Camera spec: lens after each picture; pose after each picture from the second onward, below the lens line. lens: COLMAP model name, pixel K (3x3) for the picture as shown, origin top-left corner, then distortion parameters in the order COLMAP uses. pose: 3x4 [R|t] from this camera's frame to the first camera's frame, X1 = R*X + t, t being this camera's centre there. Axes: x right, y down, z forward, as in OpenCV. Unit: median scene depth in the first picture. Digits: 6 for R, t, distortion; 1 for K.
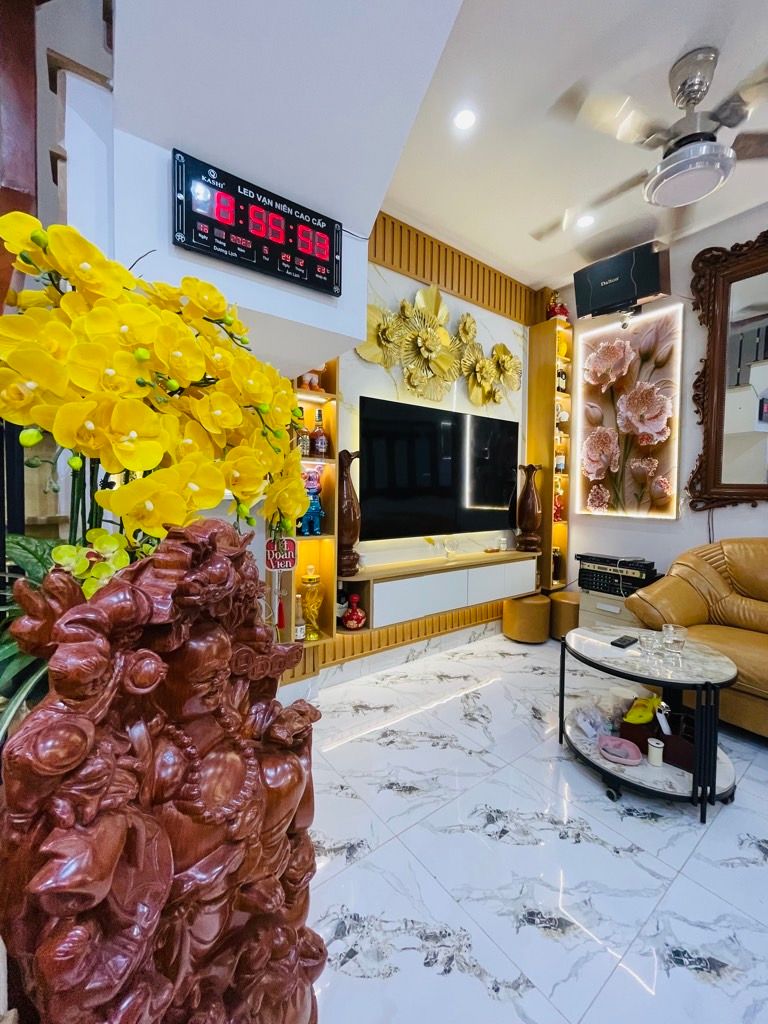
lens RADIAL K [[412.9, 0, 385.1], [0, 412.9, 509.2], [0, 0, 1]] dist [-0.002369, -0.000227]
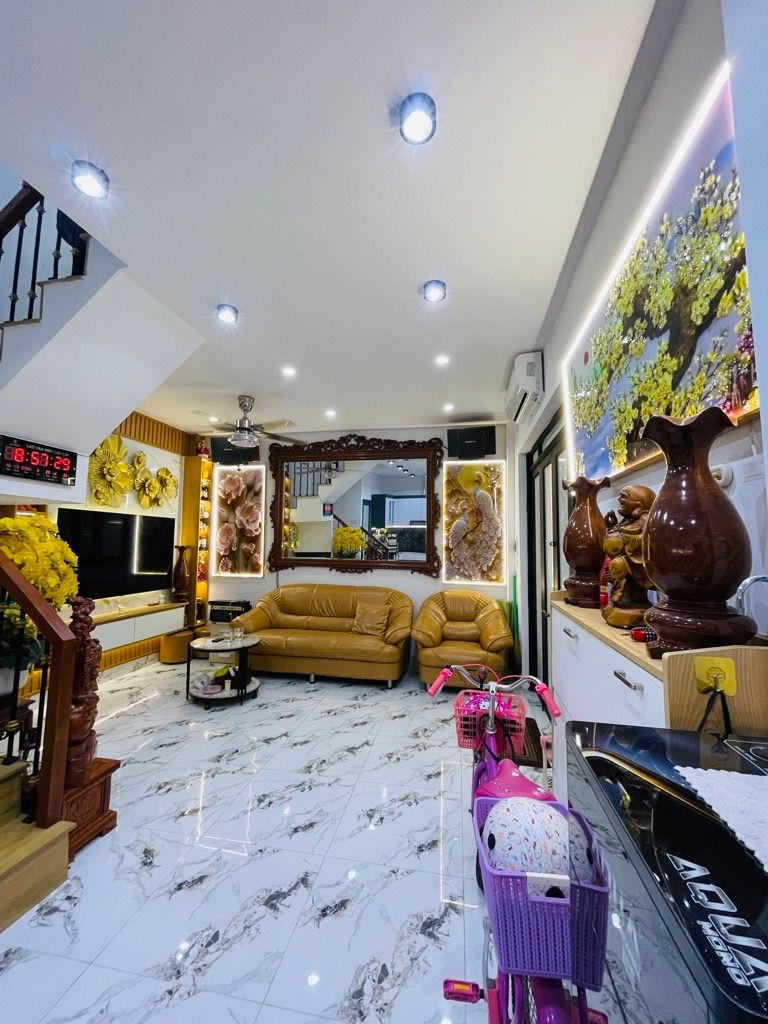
lens RADIAL K [[412.9, 0, 384.0], [0, 412.9, 509.7], [0, 0, 1]] dist [-0.002369, -0.000227]
pose [[0.733250, 0.054960, 0.677735, -0.163122], [0.027003, 0.993588, -0.109789, -0.054447], [-0.679423, 0.098804, 0.727064, -0.705399]]
